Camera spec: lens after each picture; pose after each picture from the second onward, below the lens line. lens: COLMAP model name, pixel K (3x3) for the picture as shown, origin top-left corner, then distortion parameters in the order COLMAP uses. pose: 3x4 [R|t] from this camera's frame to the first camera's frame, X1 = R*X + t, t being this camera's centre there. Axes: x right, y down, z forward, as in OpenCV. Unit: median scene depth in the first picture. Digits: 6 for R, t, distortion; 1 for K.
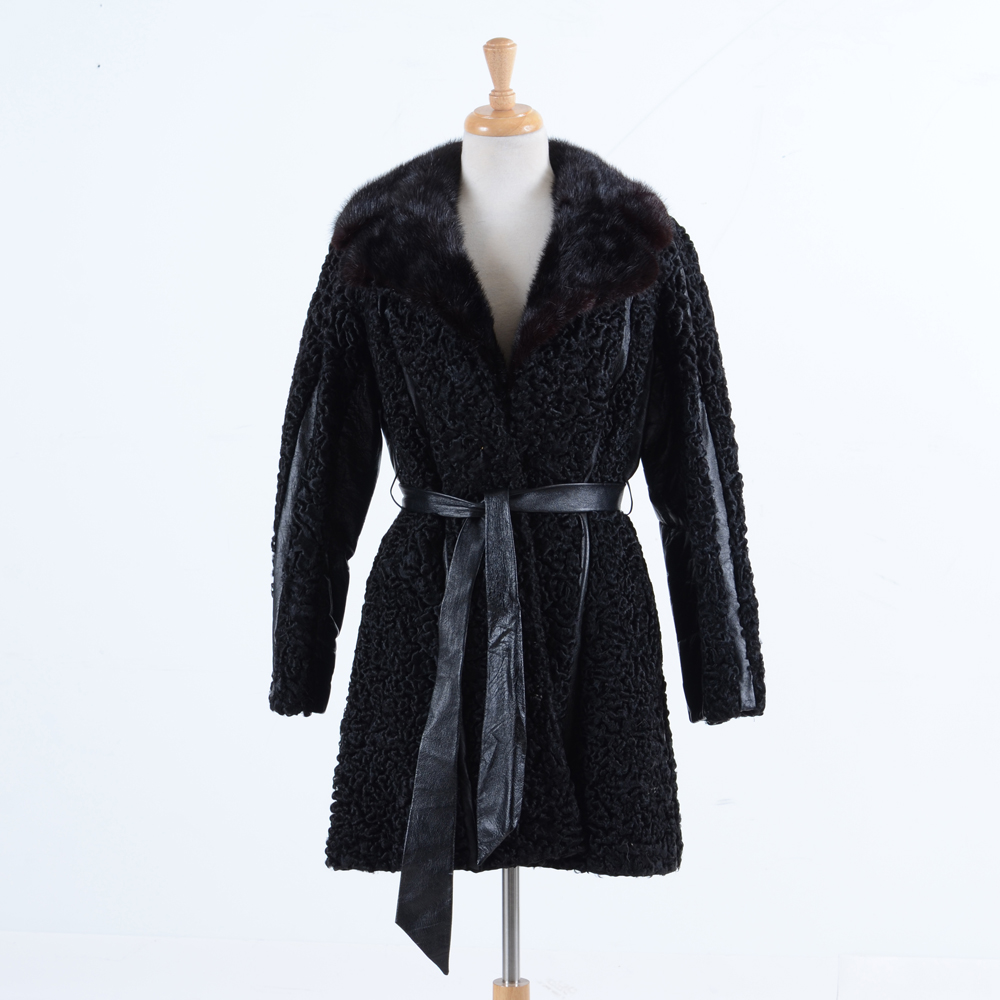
lens RADIAL K [[1765.9, 0, 500.0], [0, 1765.9, 500.0], [0, 0, 1]] dist [0.027761, 0.176581]
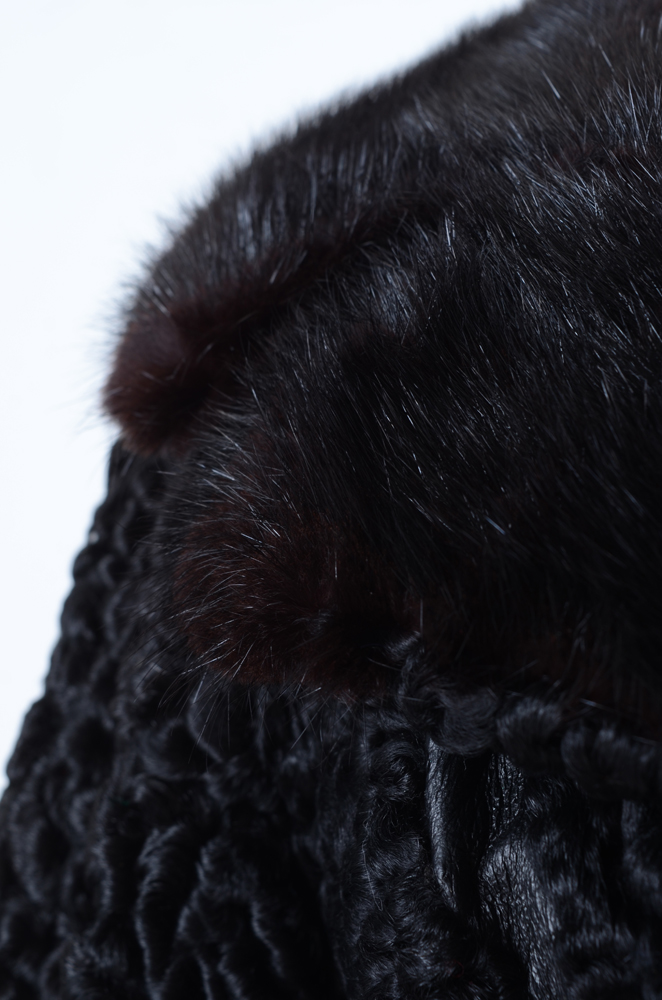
lens RADIAL K [[1754.3, 0, 331.0], [0, 1754.3, 500.0], [0, 0, 1]] dist [-0.239127, -0.017145]
pose [[0.999254, -0.036054, -0.013855, -0.070678], [0.032854, 0.982015, -0.185924, -0.104195], [0.020309, 0.185330, 0.982466, 0.823640]]
